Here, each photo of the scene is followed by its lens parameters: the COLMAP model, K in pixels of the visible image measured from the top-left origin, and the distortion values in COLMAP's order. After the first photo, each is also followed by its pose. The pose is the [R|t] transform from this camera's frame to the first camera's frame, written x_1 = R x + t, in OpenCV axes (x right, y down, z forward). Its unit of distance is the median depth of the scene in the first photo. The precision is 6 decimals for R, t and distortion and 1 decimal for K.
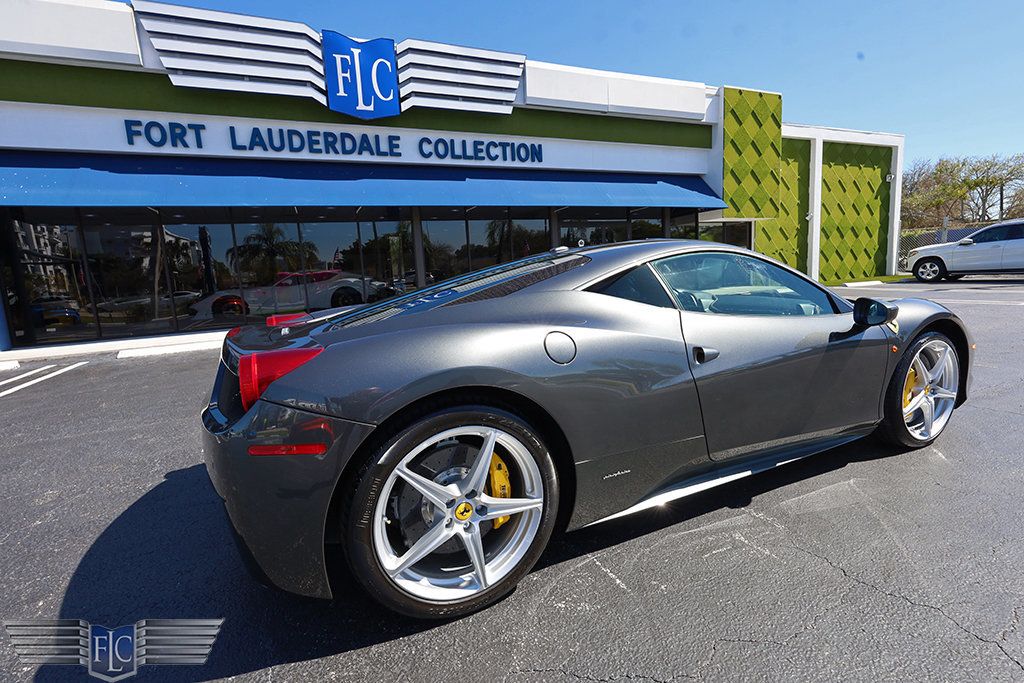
lens RADIAL K [[474.4, 0, 515.4], [0, 474.4, 342.9], [0, 0, 1]] dist [-0.002696, 0.001009]
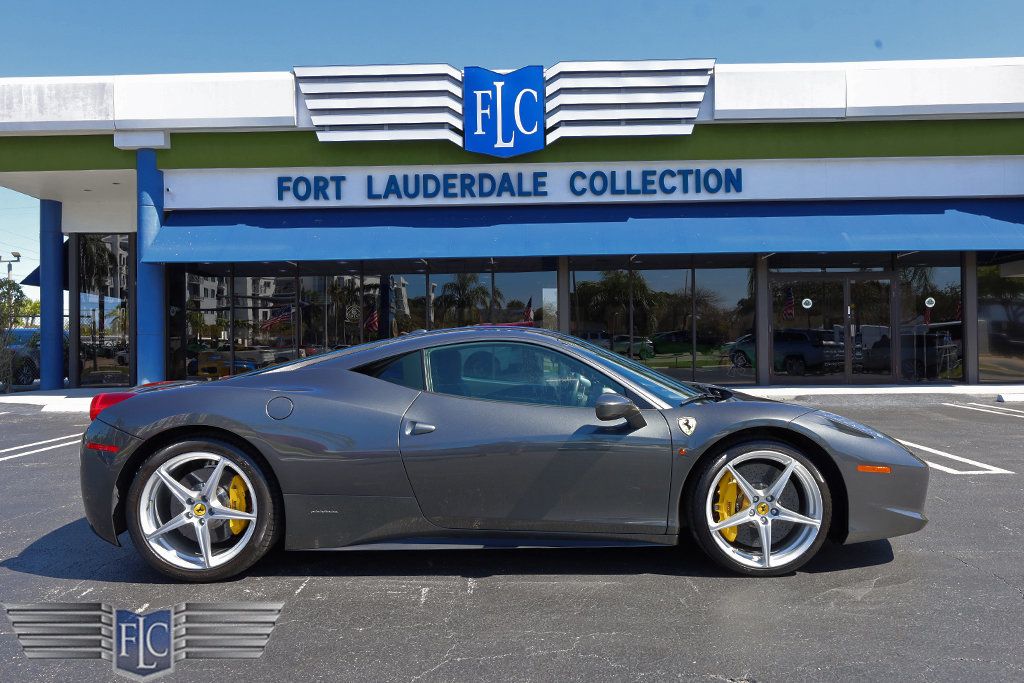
lens RADIAL K [[716.3, 0, 504.5], [0, 716.3, 339.7], [0, 0, 1]] dist [-0.000609, 0.004844]
pose [[0.904460, 0.043108, -0.424374, 0.239516], [-0.099705, 0.988686, -0.112069, -0.002694], [0.414741, 0.143674, 0.898525, -0.108648]]
